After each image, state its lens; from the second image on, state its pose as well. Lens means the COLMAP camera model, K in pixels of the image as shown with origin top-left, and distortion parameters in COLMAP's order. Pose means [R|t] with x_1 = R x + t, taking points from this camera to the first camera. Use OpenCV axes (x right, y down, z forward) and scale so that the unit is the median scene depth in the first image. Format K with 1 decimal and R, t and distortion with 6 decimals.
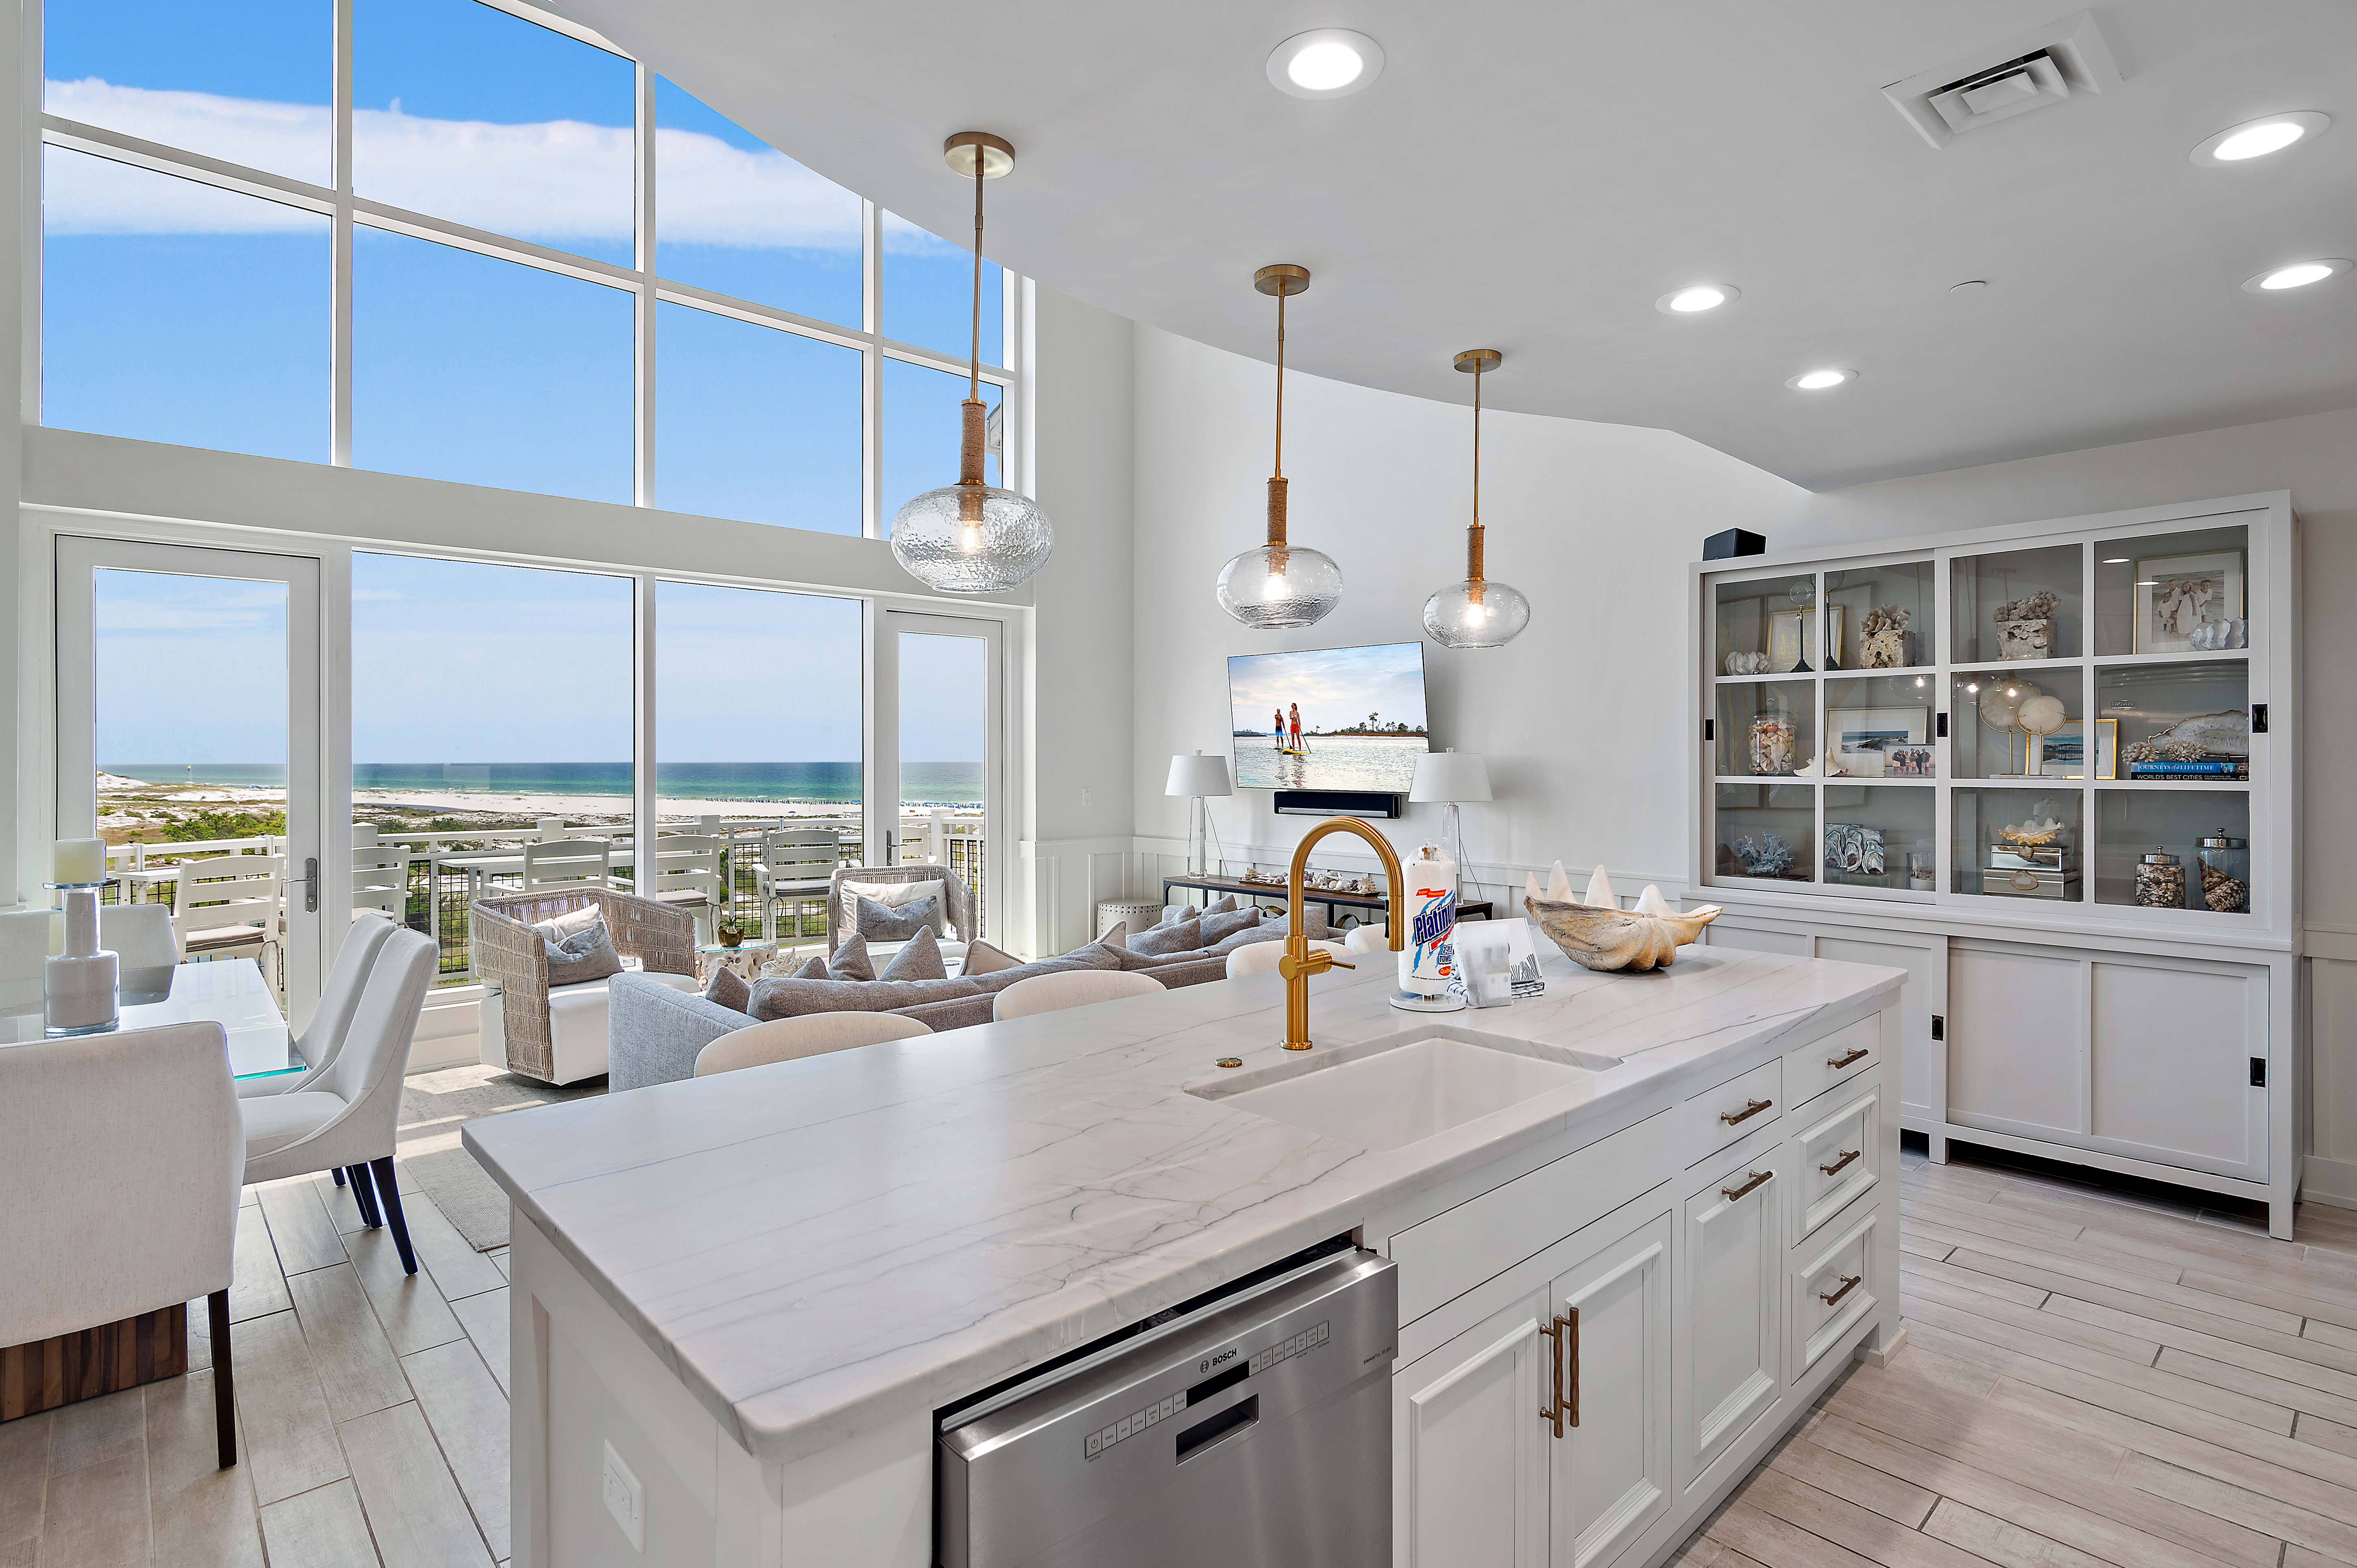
lens RADIAL K [[1167.8, 0, 1178.5], [0, 1167.8, 784.0], [0, 0, 1]] dist [-0.000377, -0.000031]
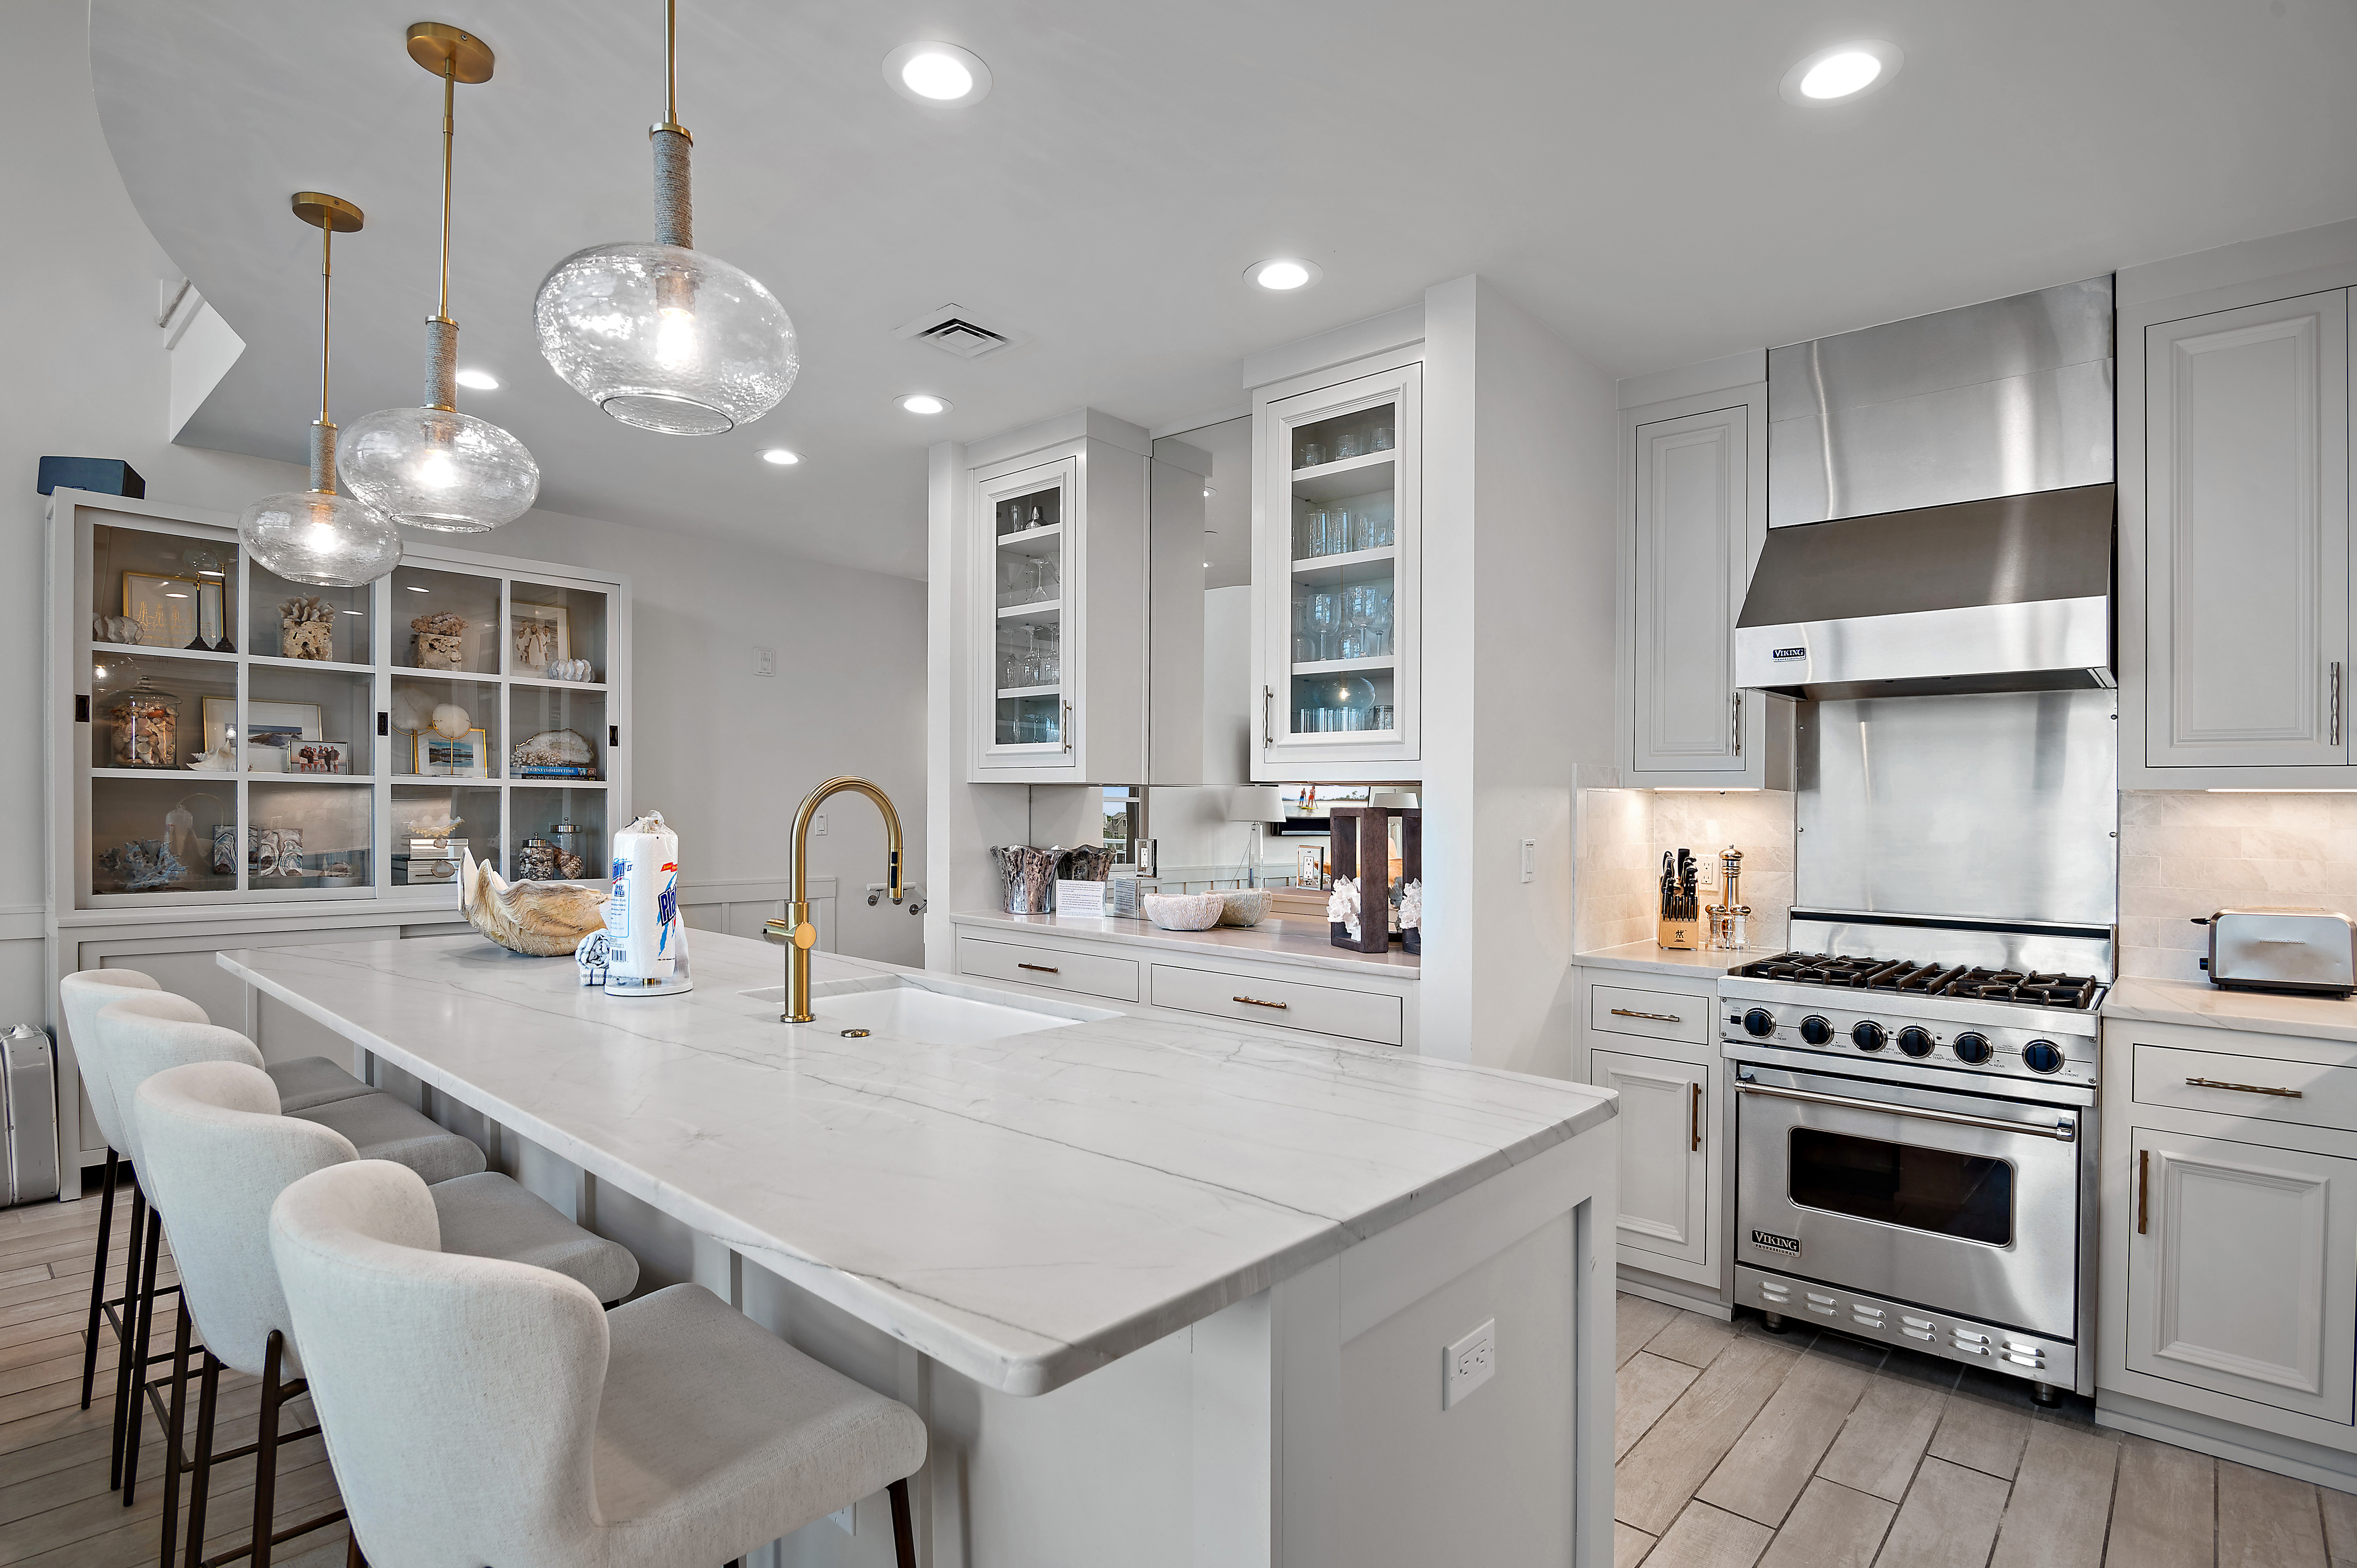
lens RADIAL K [[1177.4, 0, 1175.2], [0, 1177.4, 808.0], [0, 0, 1]] dist [0.000523, 0.000341]
pose [[-0.086171, -0.001142, 0.996280, -0.449715], [0.007459, 0.999971, 0.001792, 0.027602], [-0.996252, 0.007585, -0.086160, 0.398702]]
